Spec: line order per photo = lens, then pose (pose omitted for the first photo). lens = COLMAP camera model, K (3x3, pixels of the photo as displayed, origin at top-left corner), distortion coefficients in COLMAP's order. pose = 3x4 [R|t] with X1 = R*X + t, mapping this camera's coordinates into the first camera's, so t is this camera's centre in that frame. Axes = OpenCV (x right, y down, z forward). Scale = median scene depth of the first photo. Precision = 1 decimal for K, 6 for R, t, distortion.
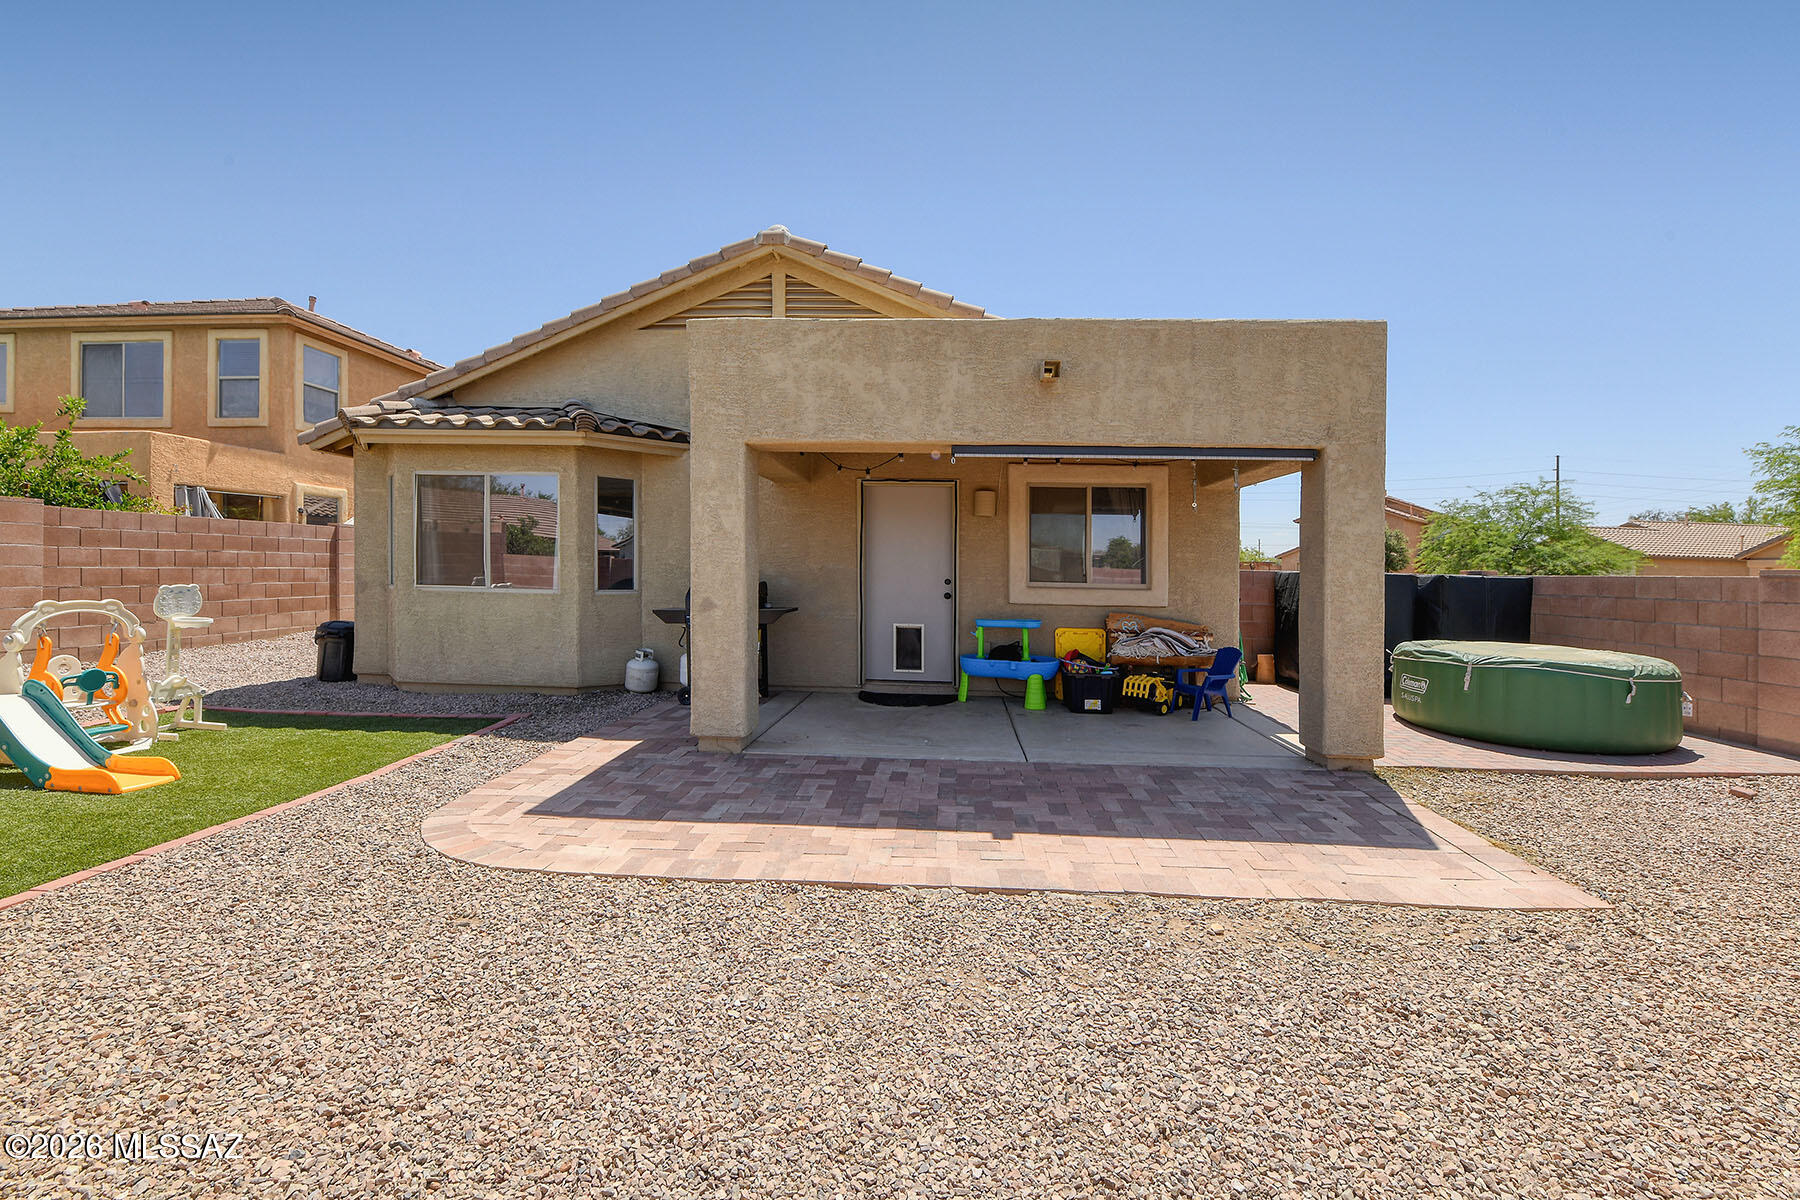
lens RADIAL K [[742.2, 0, 902.5], [0, 742.2, 564.8], [0, 0, 1]] dist [-0.018596, -0.000129]
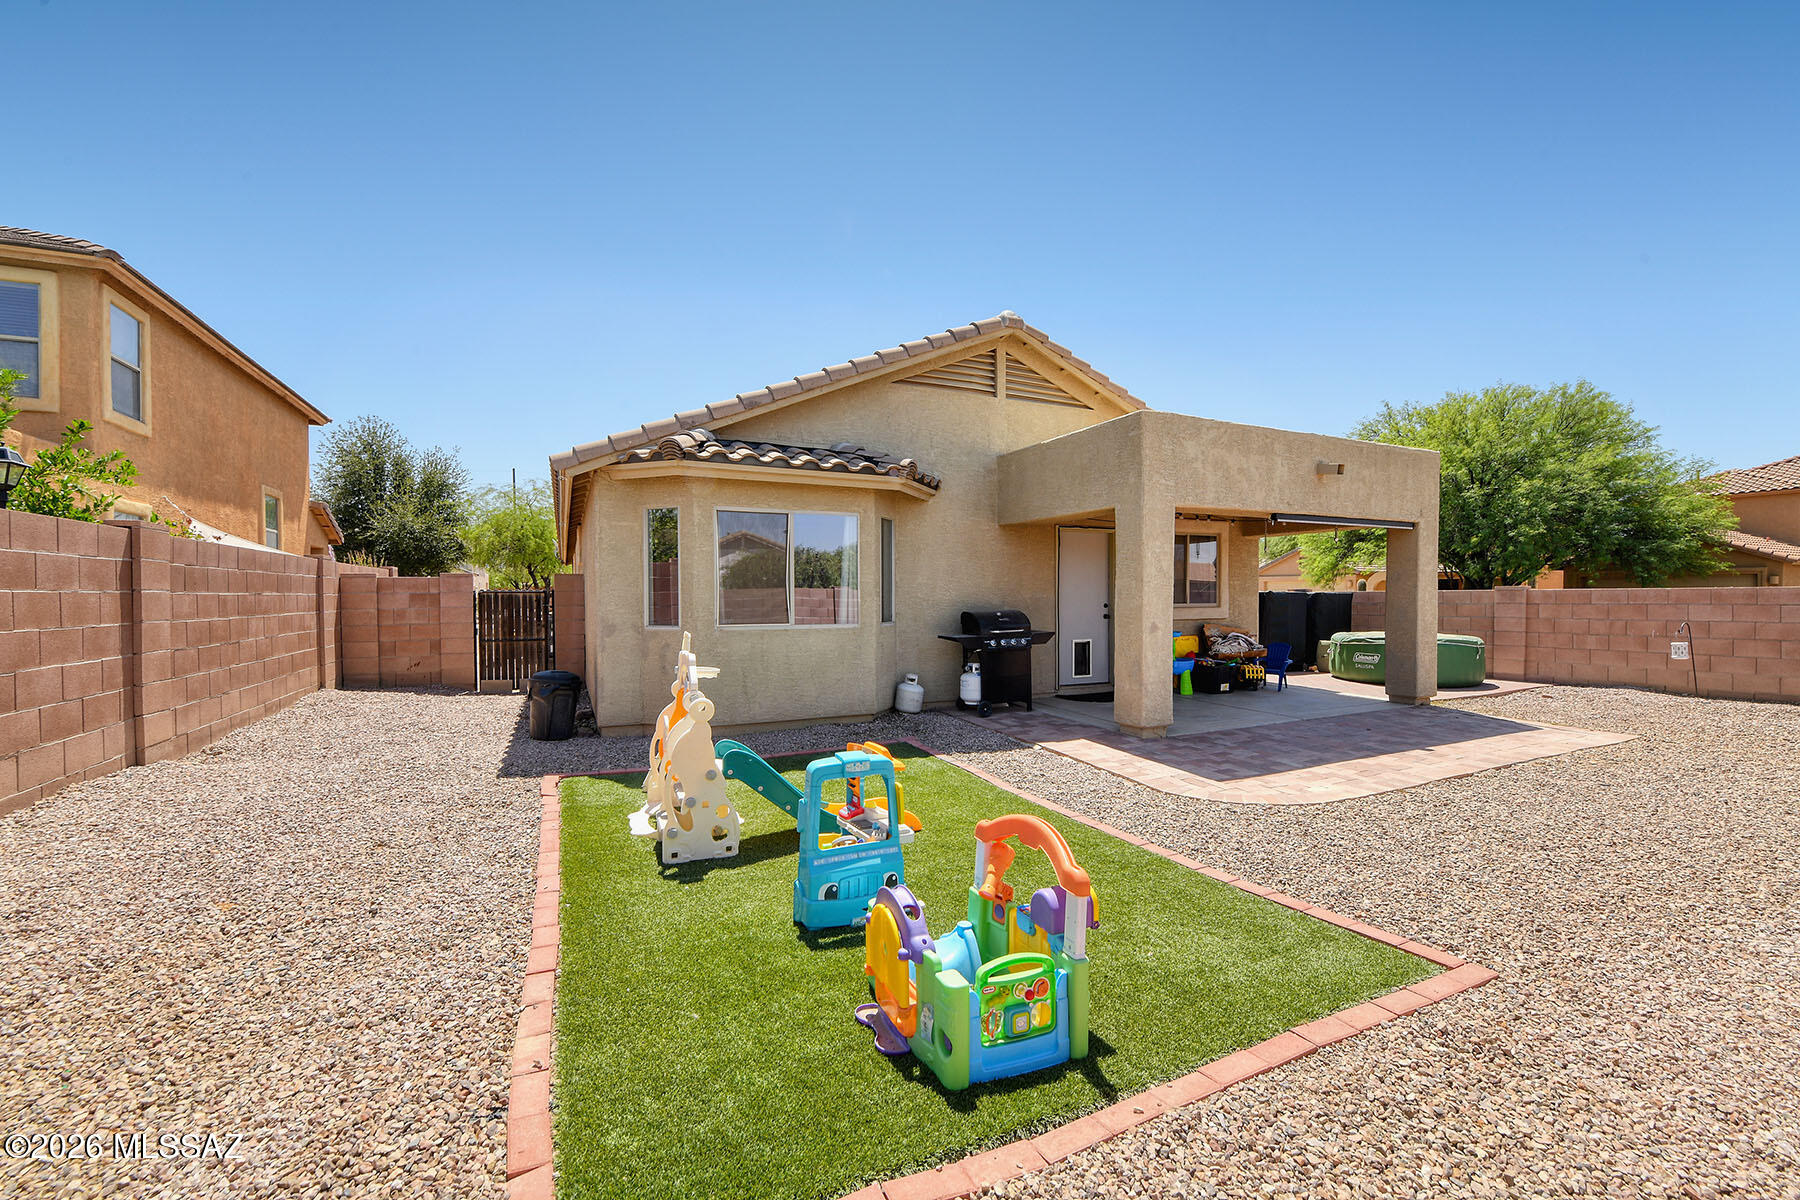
lens RADIAL K [[723.5, 0, 900.0], [0, 723.5, 600.0], [0, 0, 1]] dist [-0.017894, -0.000083]
pose [[0.881386, -0.025664, 0.471698, -0.916646], [0.017364, 0.999608, 0.021941, -0.022672], [-0.472077, -0.011148, 0.881487, 0.055887]]
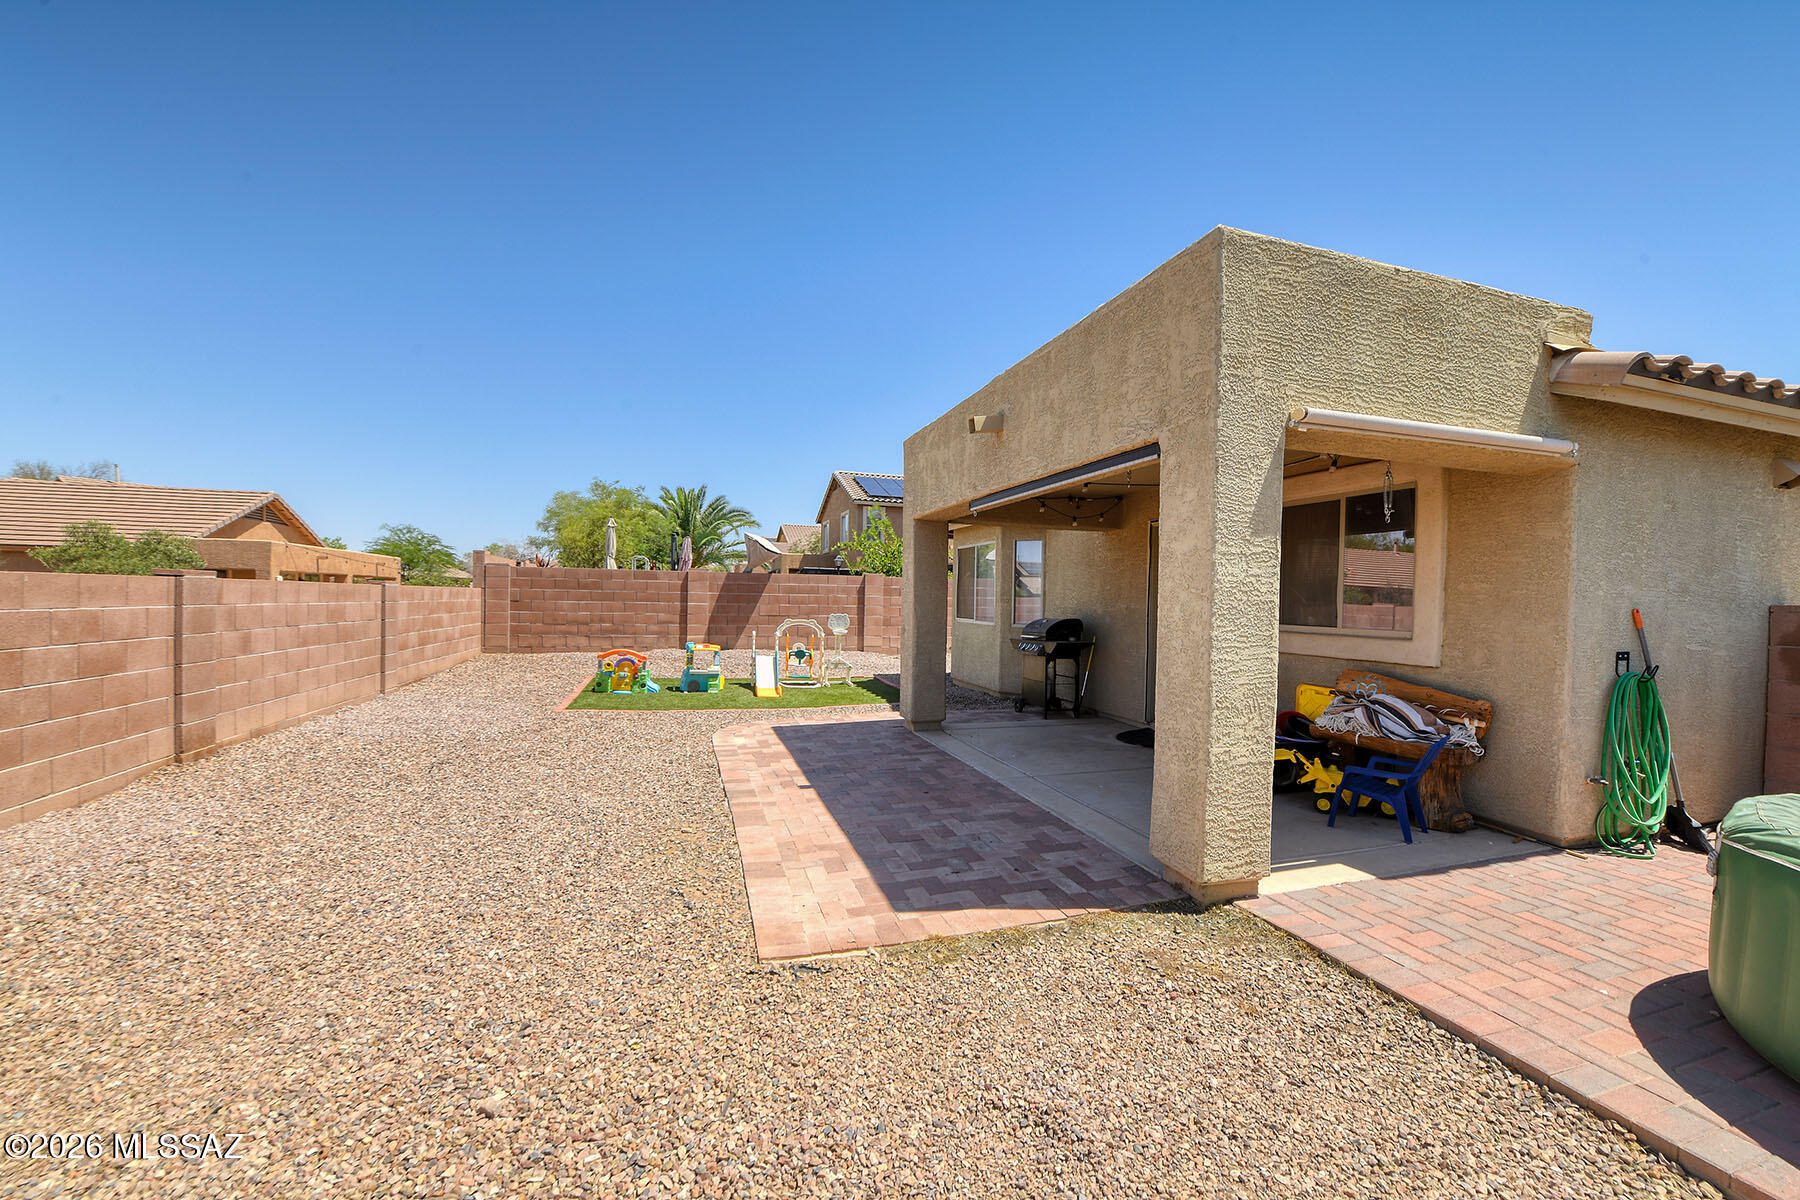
lens RADIAL K [[731.2, 0, 926.3], [0, 731.2, 605.4], [0, 0, 1]] dist [0.000306, -0.000015]
pose [[0.366508, -0.003029, -0.930410, 0.807700], [-0.007593, 0.999952, -0.006246, 0.010233], [0.930384, 0.009354, 0.366467, 0.357570]]
